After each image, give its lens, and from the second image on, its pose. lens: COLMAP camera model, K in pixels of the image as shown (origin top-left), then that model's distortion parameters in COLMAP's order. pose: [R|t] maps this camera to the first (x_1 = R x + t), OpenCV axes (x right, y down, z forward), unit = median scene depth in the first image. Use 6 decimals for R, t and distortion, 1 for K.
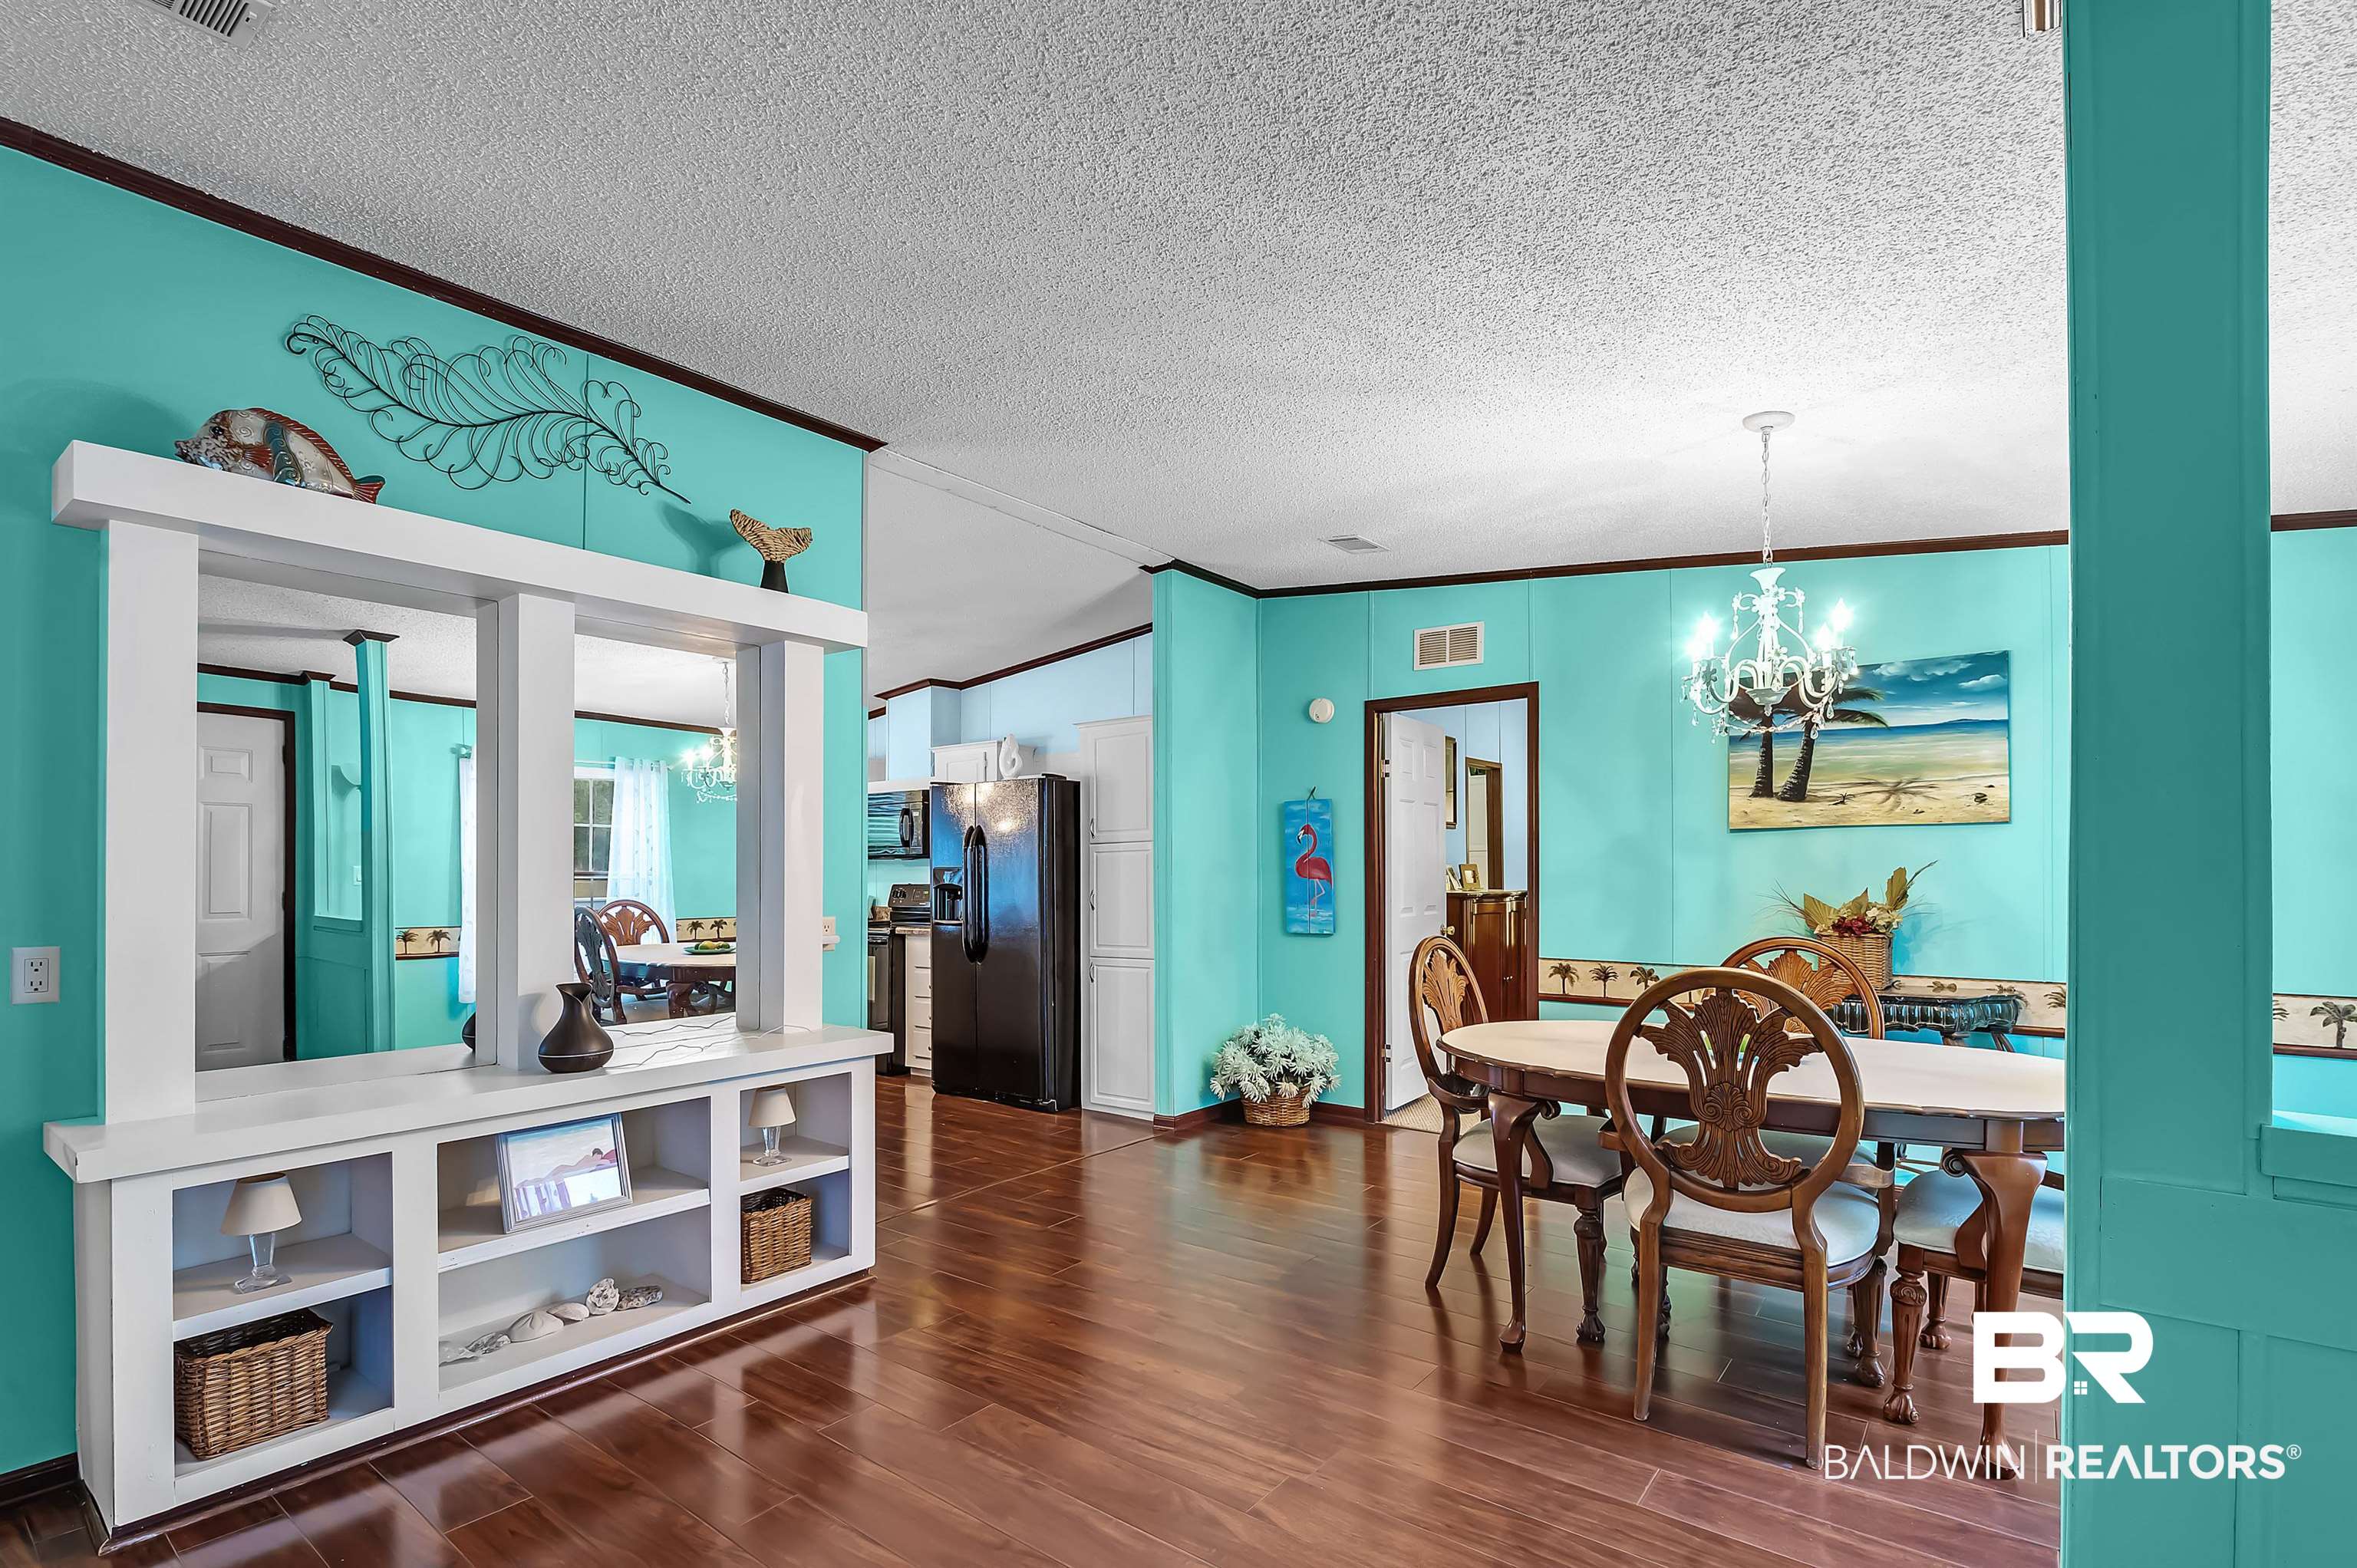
lens RADIAL K [[1087.5, 0, 1183.2], [0, 1087.5, 864.9], [0, 0, 1]] dist [0.000440, 0.000029]
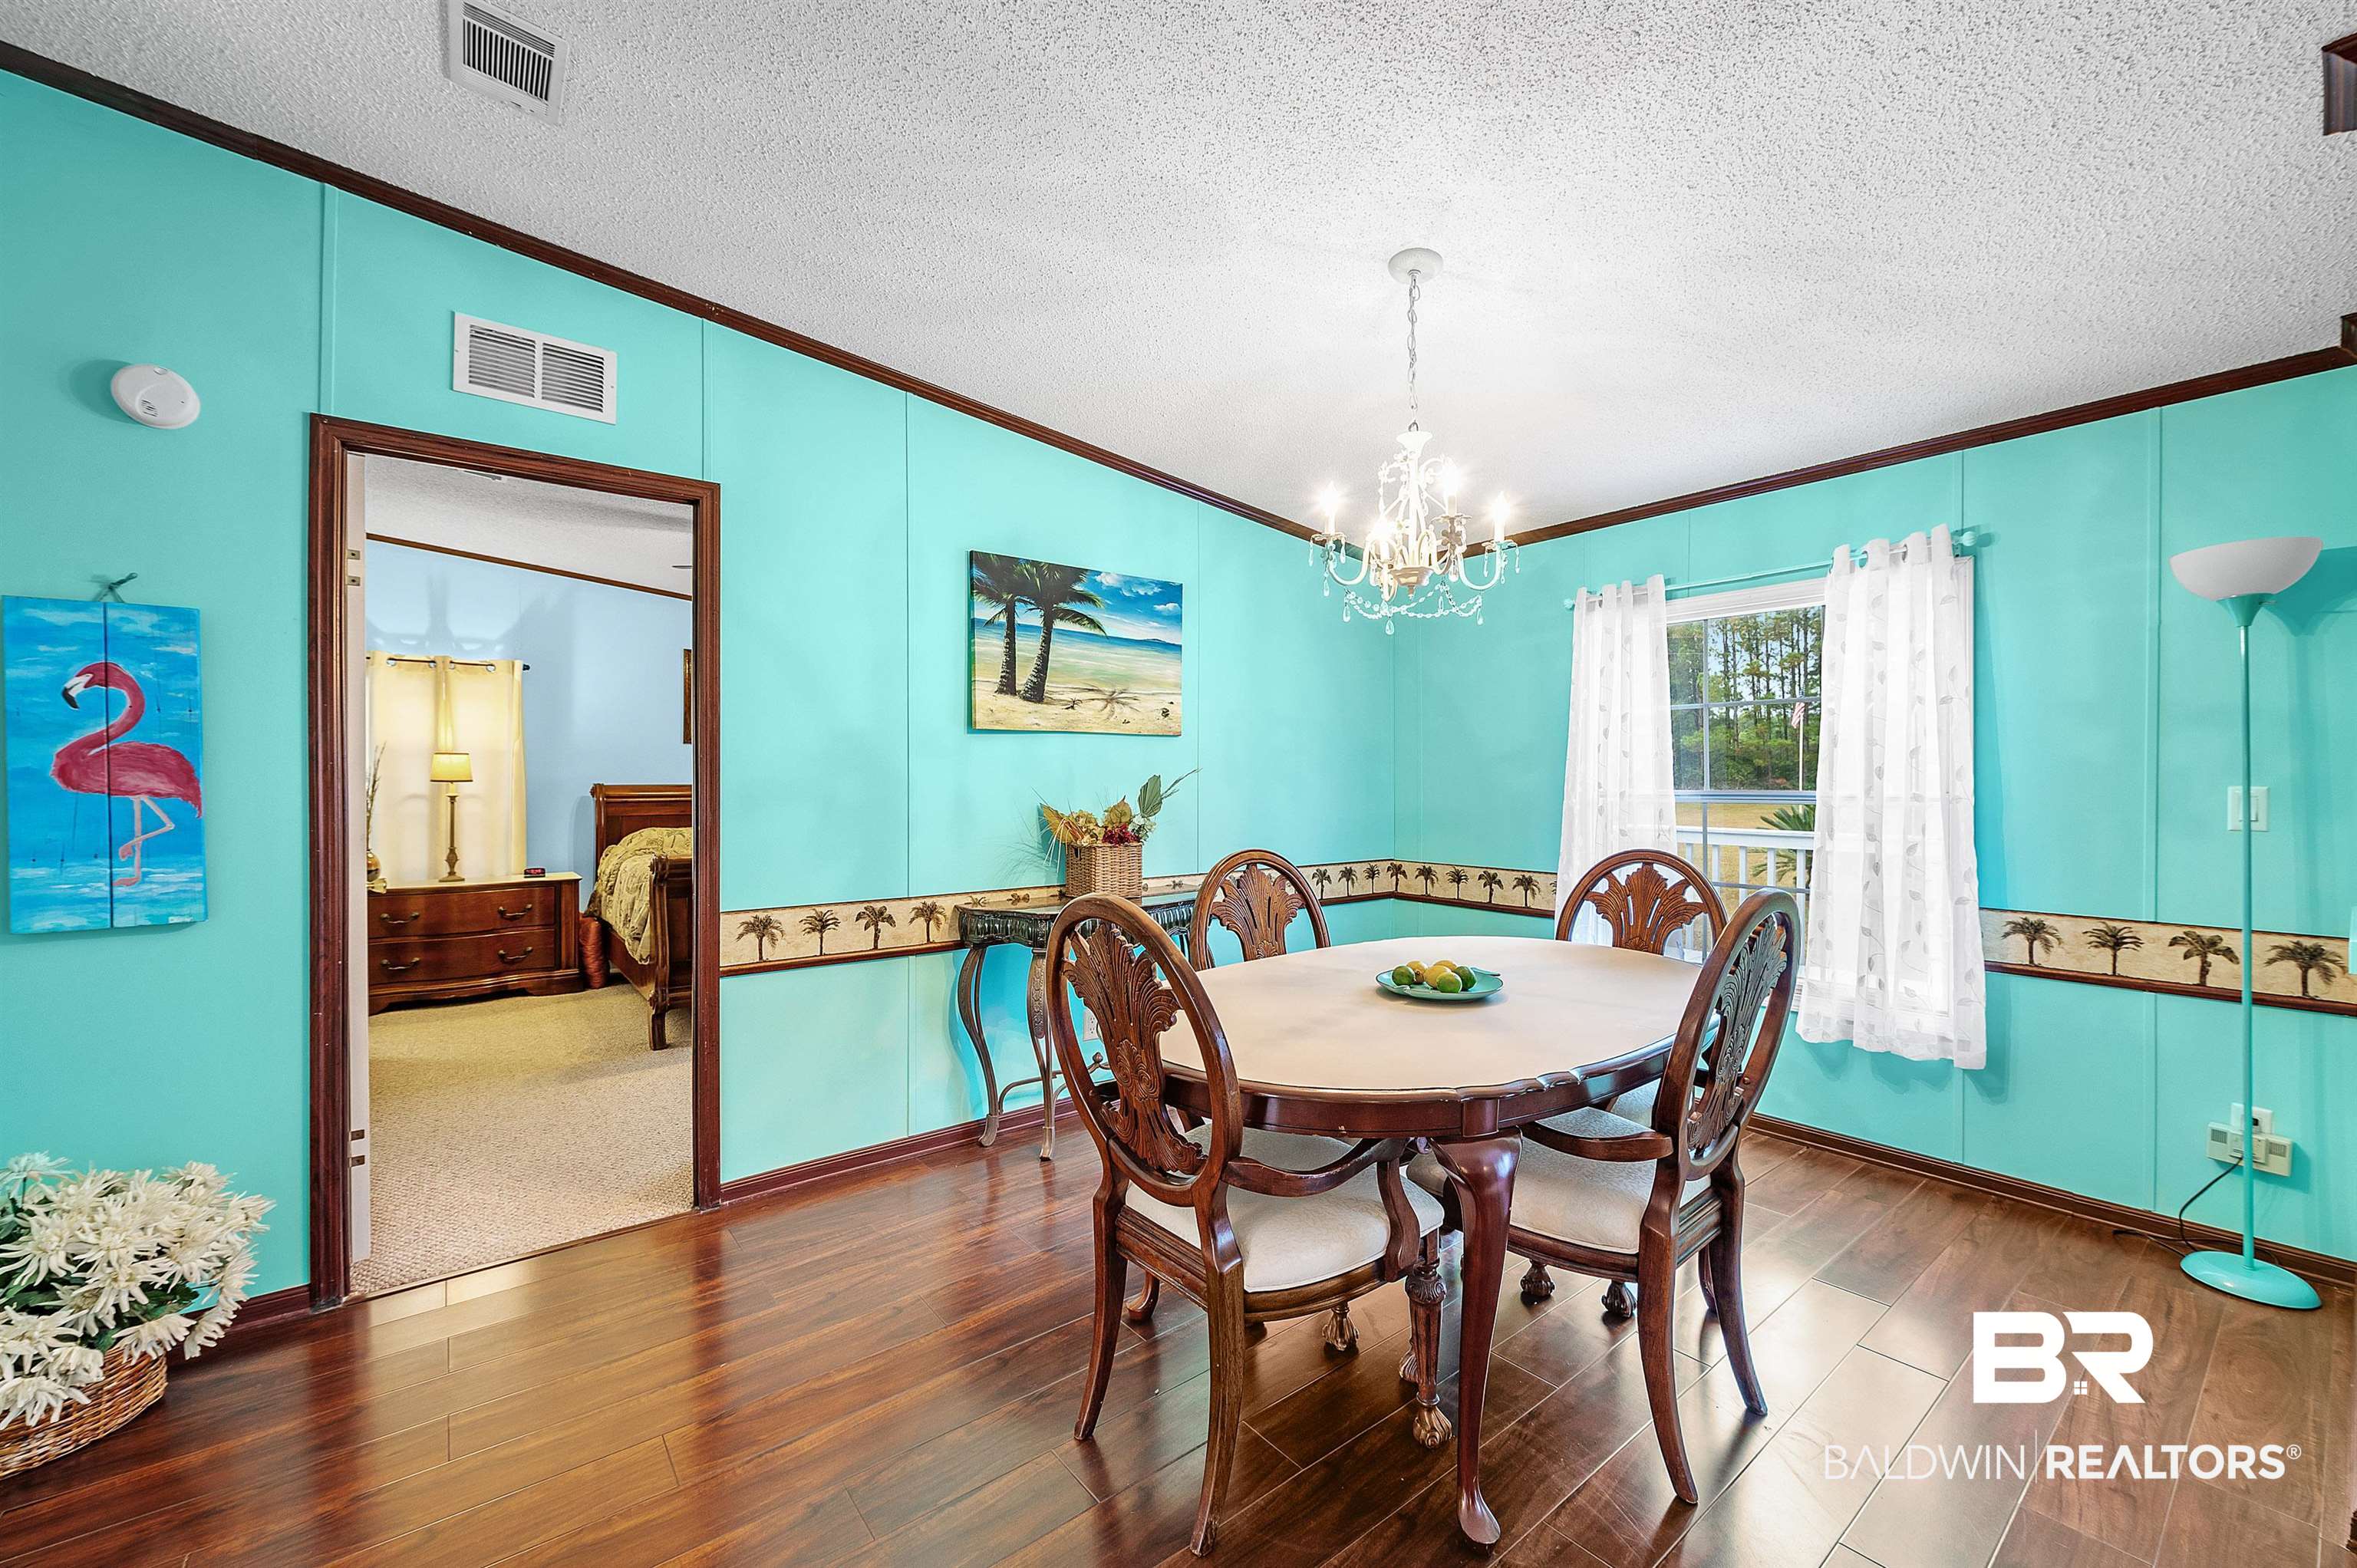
lens RADIAL K [[935.2, 0, 1178.5], [0, 935.2, 784.0], [0, 0, 1]] dist [-0.002693, -0.000246]
pose [[0.243717, -0.000945, 0.969846, -0.148787], [-0.004321, 0.999989, 0.002060, 0.007051], [-0.969837, -0.004693, 0.243710, 0.616305]]
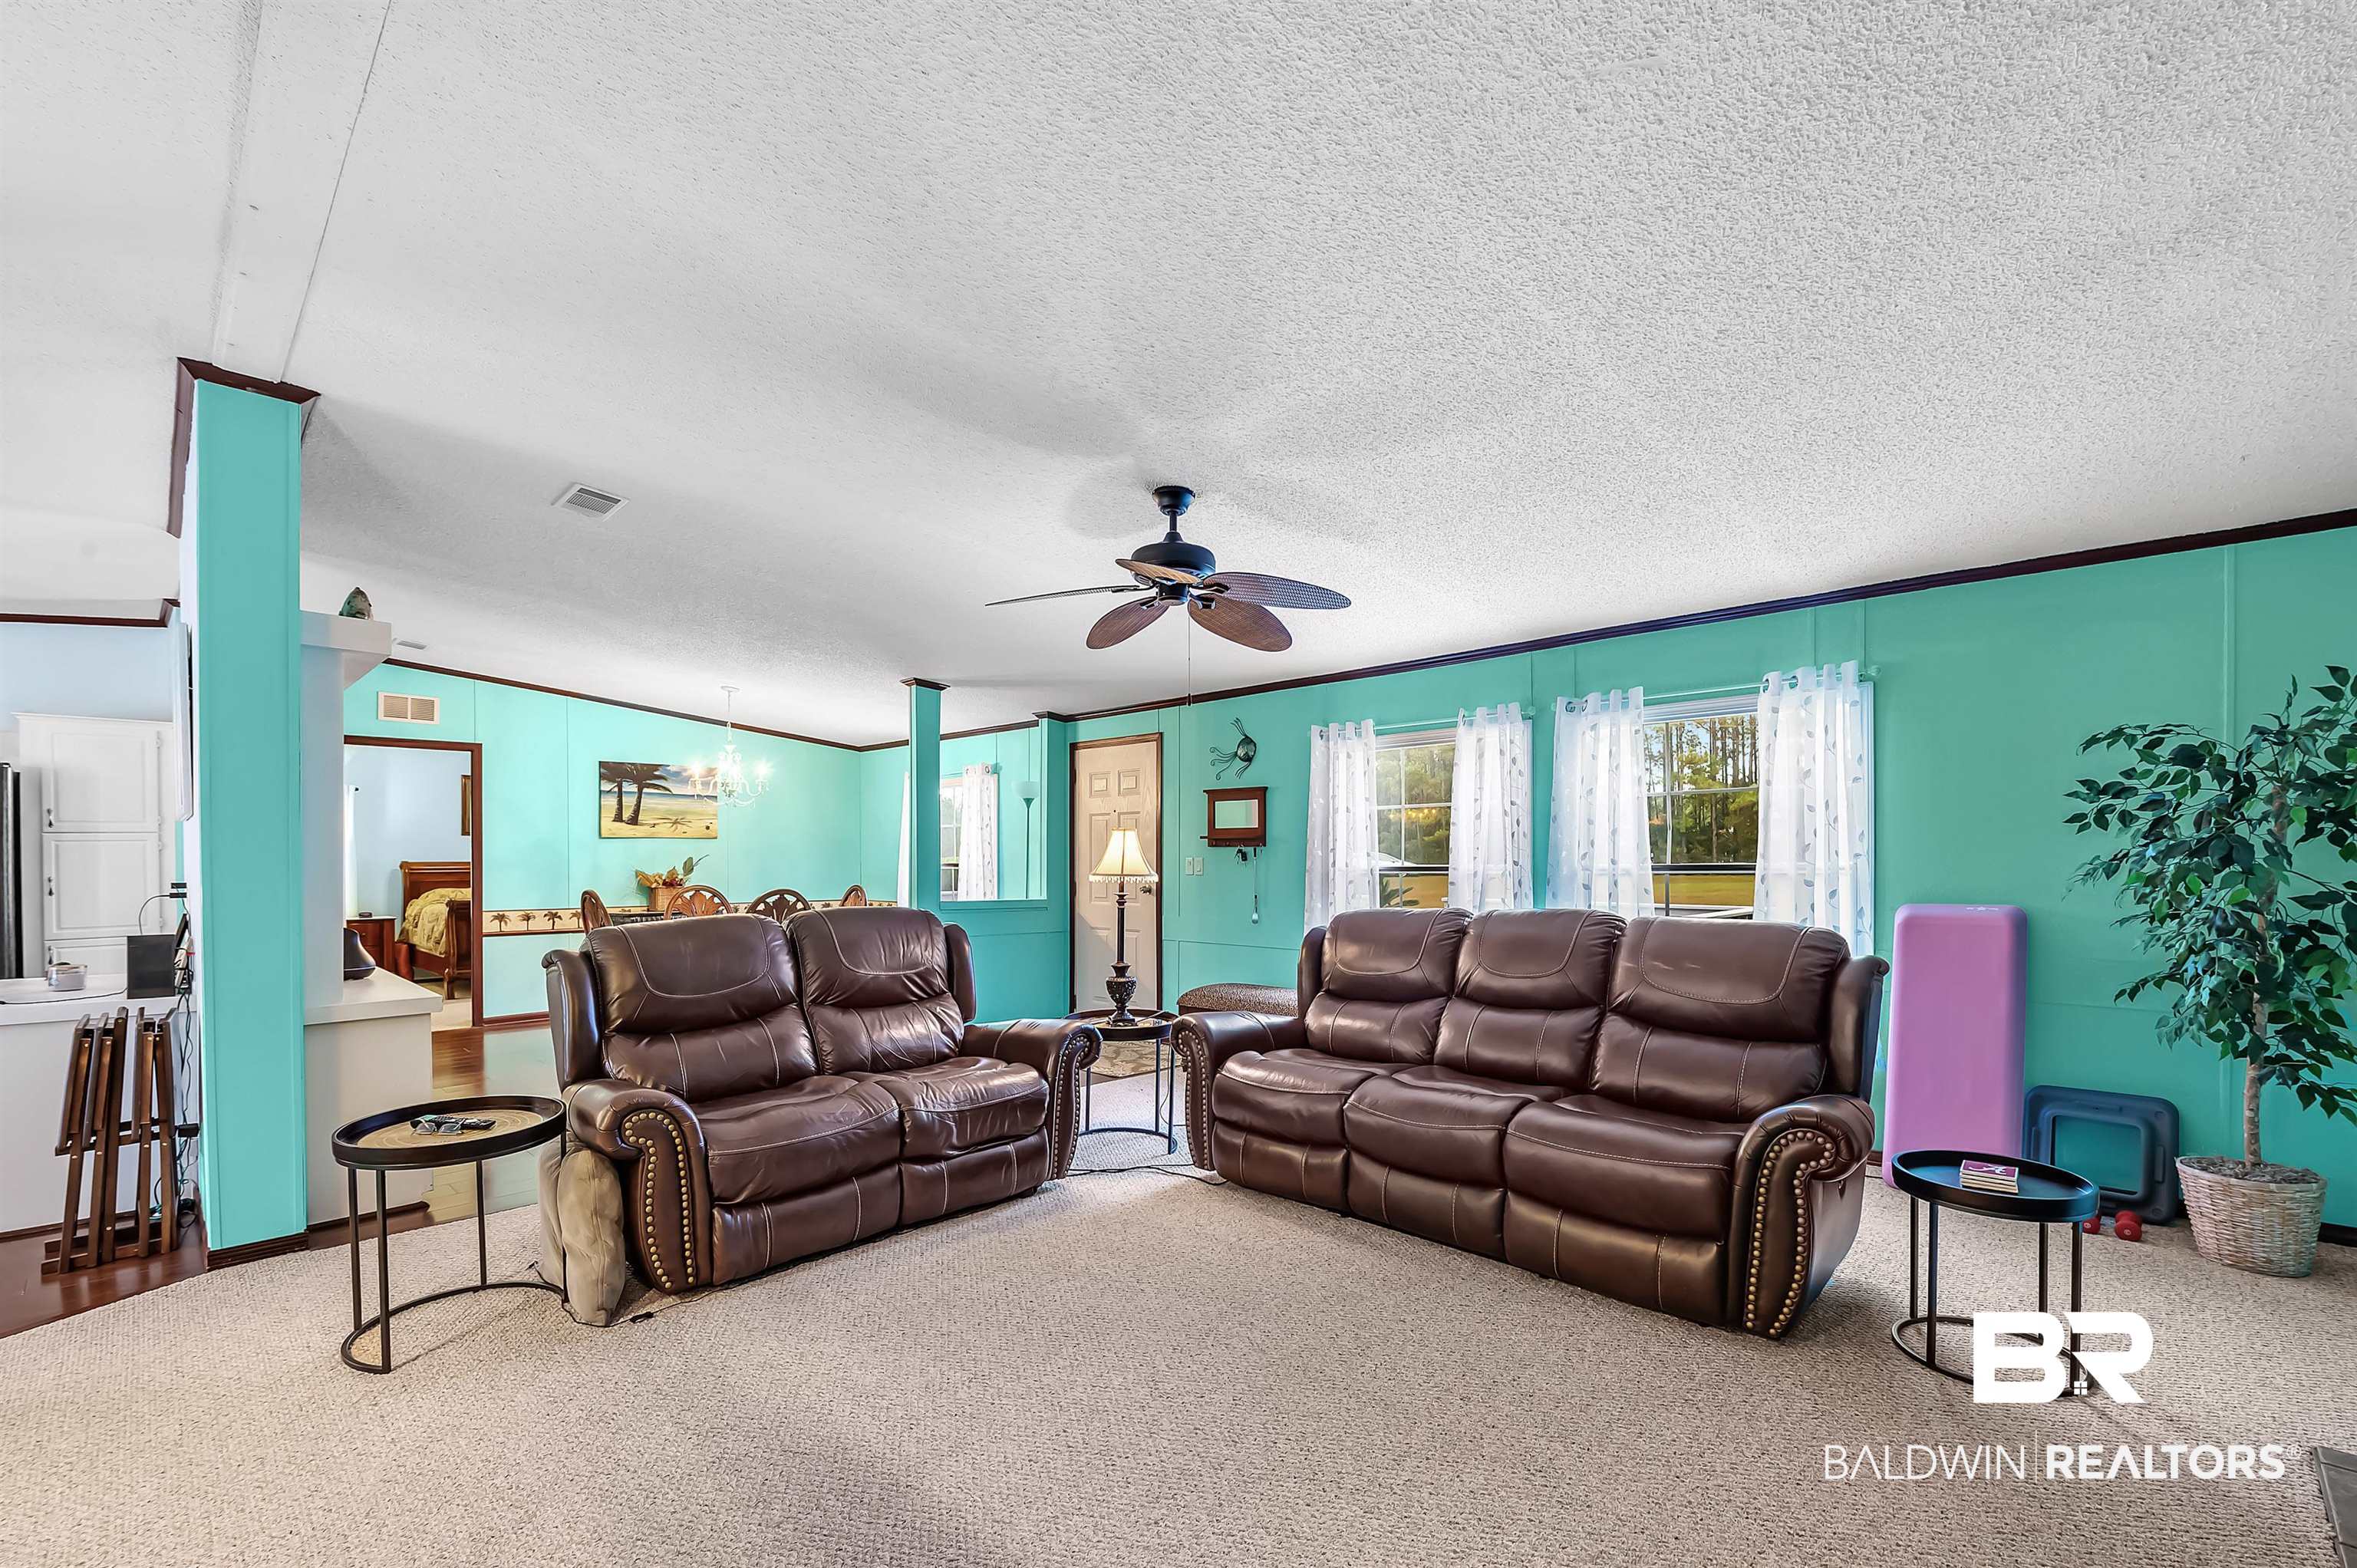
lens RADIAL K [[1005.3, 0, 1188.0], [0, 1005.3, 860.3], [0, 0, 1]] dist [-0.009001, 0.000314]
pose [[0.097784, -0.000573, 0.995208, -1.106014], [-0.002062, 0.999998, 0.000778, 0.004965], [-0.995206, -0.002128, 0.097782, -0.217468]]
